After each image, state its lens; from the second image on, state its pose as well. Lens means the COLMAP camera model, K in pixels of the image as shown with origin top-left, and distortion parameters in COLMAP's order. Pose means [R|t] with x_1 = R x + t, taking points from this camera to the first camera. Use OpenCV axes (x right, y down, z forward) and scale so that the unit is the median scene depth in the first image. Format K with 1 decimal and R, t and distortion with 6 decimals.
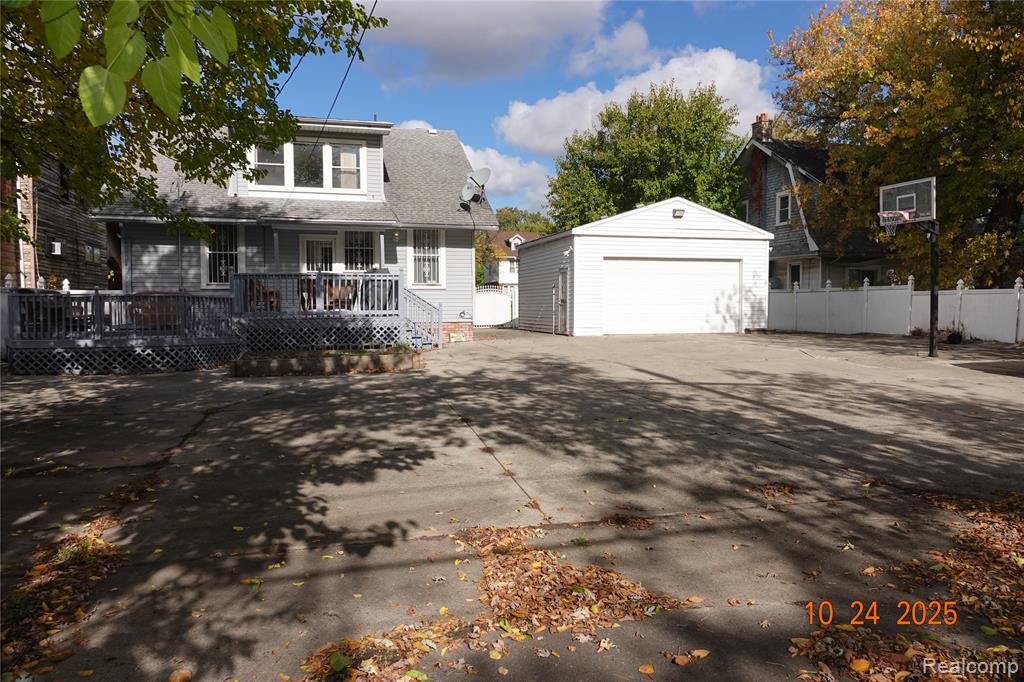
lens RADIAL K [[716.8, 0, 513.9], [0, 716.8, 342.9], [0, 0, 1]] dist [0.008335, 0.005273]
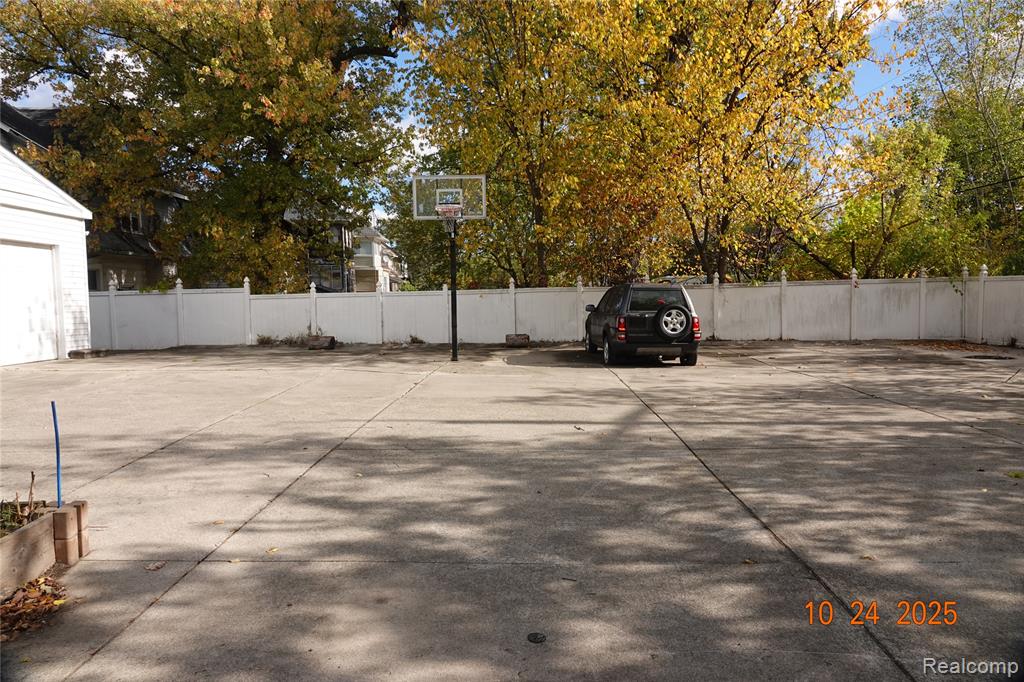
lens RADIAL K [[716.8, 0, 511.7], [0, 716.8, 336.7], [0, 0, 1]] dist [0.008335, 0.005273]
pose [[0.255878, -0.055464, 0.965117, -0.219987], [0.073474, 0.996581, 0.037793, -0.030245], [-0.963913, 0.061241, 0.259079, 0.459748]]
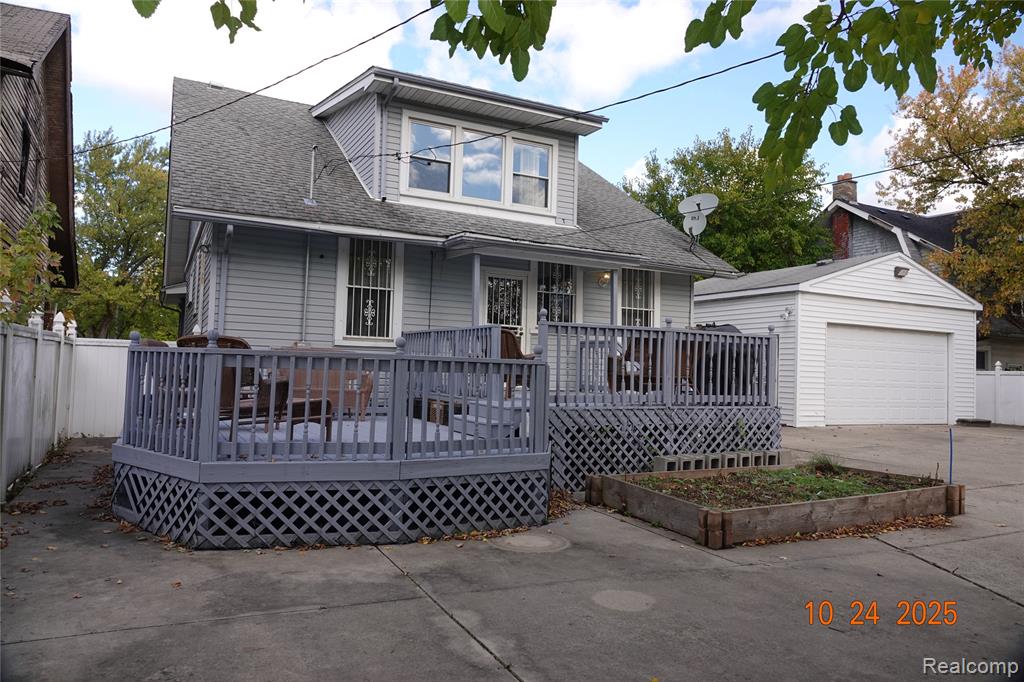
lens RADIAL K [[716.8, 0, 509.0], [0, 716.8, 334.8], [0, 0, 1]] dist [0.008335, 0.005273]
pose [[0.978858, 0.042088, 0.200165, -0.349875], [-0.021615, 0.994406, -0.103387, -0.021050], [-0.203396, 0.096874, 0.974292, 0.324623]]
